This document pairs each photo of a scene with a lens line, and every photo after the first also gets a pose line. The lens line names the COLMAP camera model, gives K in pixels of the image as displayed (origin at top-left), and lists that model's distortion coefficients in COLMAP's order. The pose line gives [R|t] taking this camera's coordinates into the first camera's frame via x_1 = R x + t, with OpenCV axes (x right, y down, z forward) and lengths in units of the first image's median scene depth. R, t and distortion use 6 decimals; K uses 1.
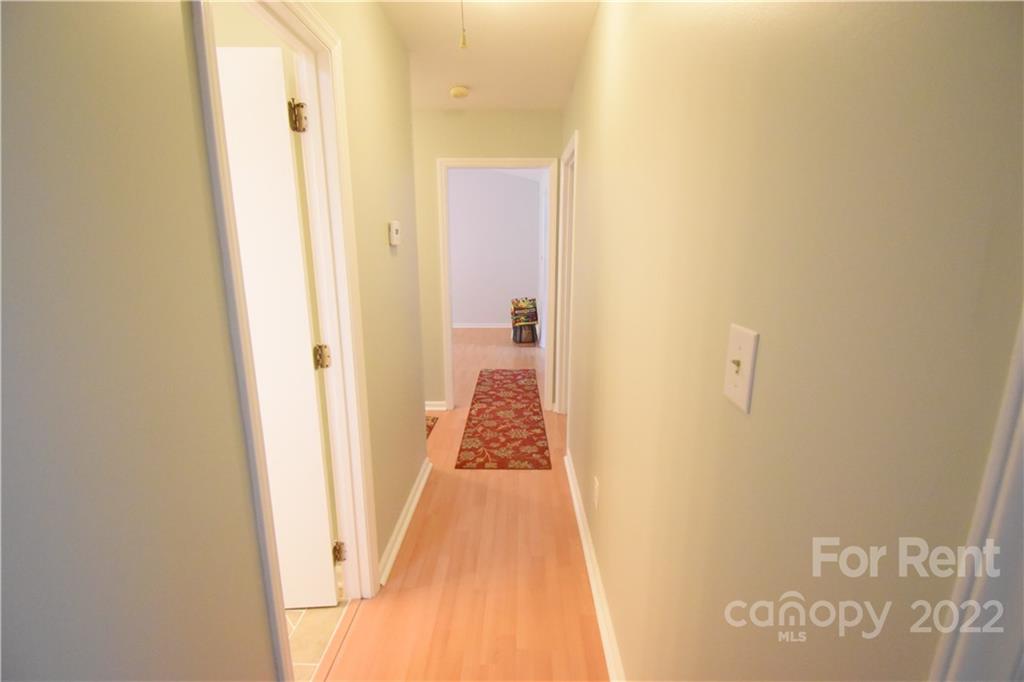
lens RADIAL K [[450.0, 0, 512.0], [0, 450.0, 341.0], [0, 0, 1]] dist [0.018436, -0.025930]
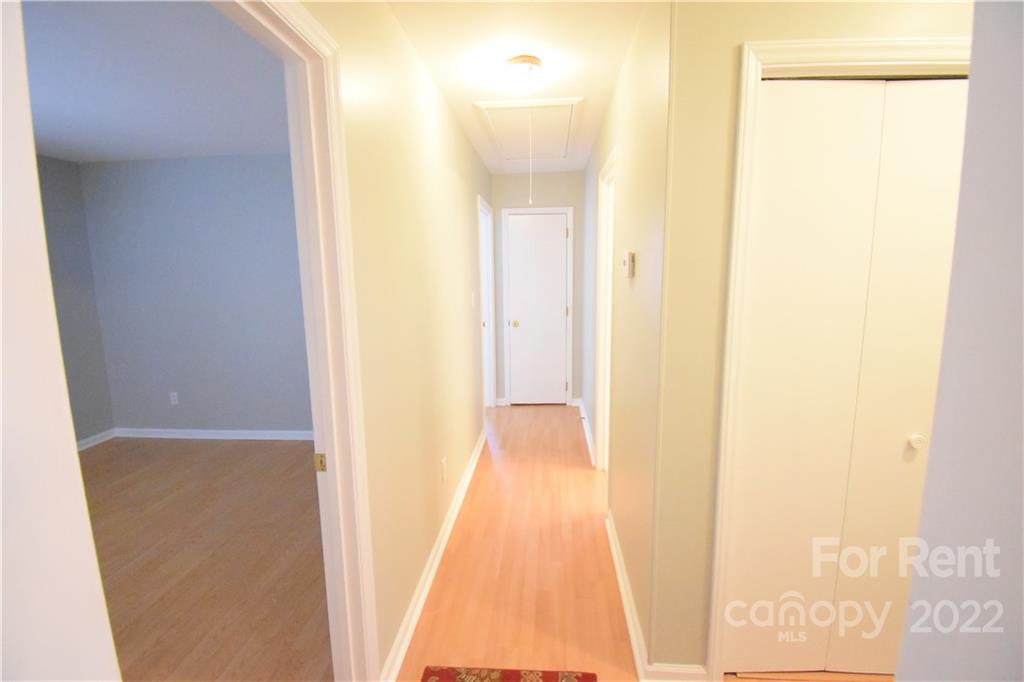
lens RADIAL K [[450.0, 0, 512.0], [0, 450.0, 341.0], [0, 0, 1]] dist [0.018436, -0.025930]
pose [[-0.997879, -0.001886, 0.065069, -0.058100], [0.021202, 0.935656, 0.352275, -0.302874], [-0.061547, 0.352907, -0.933632, 1.376342]]
